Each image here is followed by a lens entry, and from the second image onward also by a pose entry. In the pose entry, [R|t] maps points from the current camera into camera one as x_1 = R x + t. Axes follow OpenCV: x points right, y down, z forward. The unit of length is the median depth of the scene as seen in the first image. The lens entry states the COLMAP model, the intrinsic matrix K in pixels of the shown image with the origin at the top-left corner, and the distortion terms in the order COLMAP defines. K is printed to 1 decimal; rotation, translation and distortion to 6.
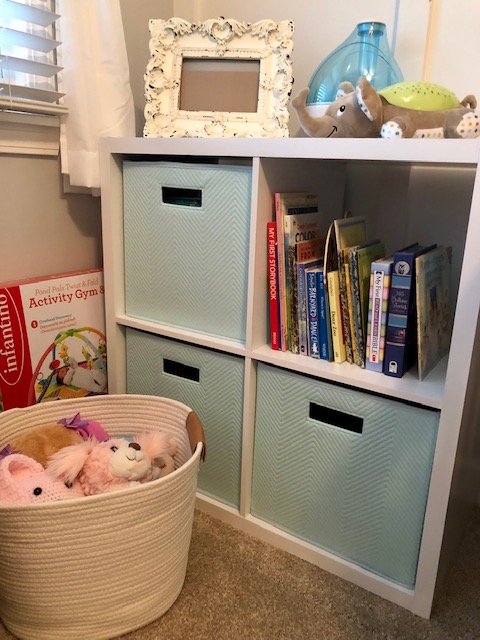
lens RADIAL K [[517.0, 0, 242.7], [0, 517.0, 319.0], [0, 0, 1]] dist [0.027655, -0.022915]
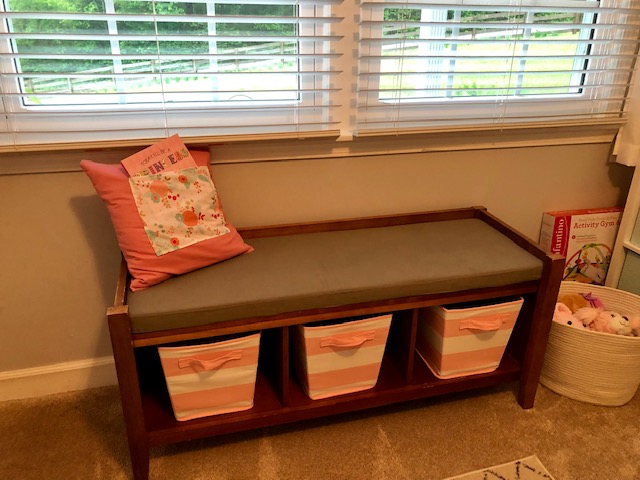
lens RADIAL K [[517.0, 0, 324.1], [0, 517.0, 237.4], [0, 0, 1]] dist [0.027655, -0.022915]
pose [[0.750054, 0.238478, -0.616886, 0.060368], [-0.171164, 0.970945, 0.167239, -0.140317], [0.638845, -0.019850, 0.769080, -0.922800]]
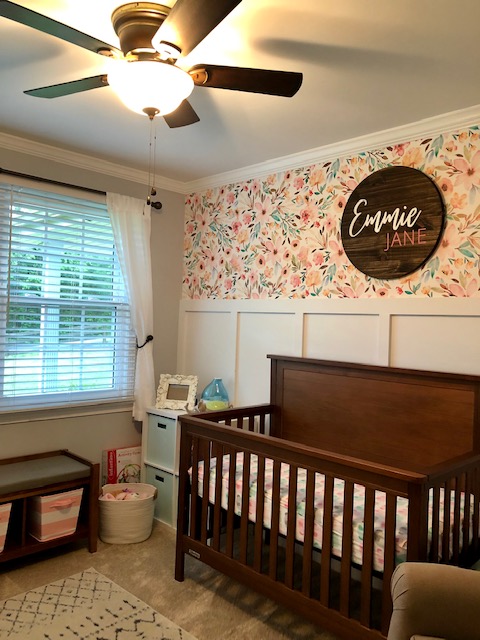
lens RADIAL K [[517.0, 0, 244.7], [0, 517.0, 321.0], [0, 0, 1]] dist [0.027655, -0.022915]
pose [[0.979858, -0.004418, -0.199648, 1.059490], [-0.054072, 0.956538, -0.286550, 0.056006], [0.192236, 0.291574, 0.937032, -2.236776]]
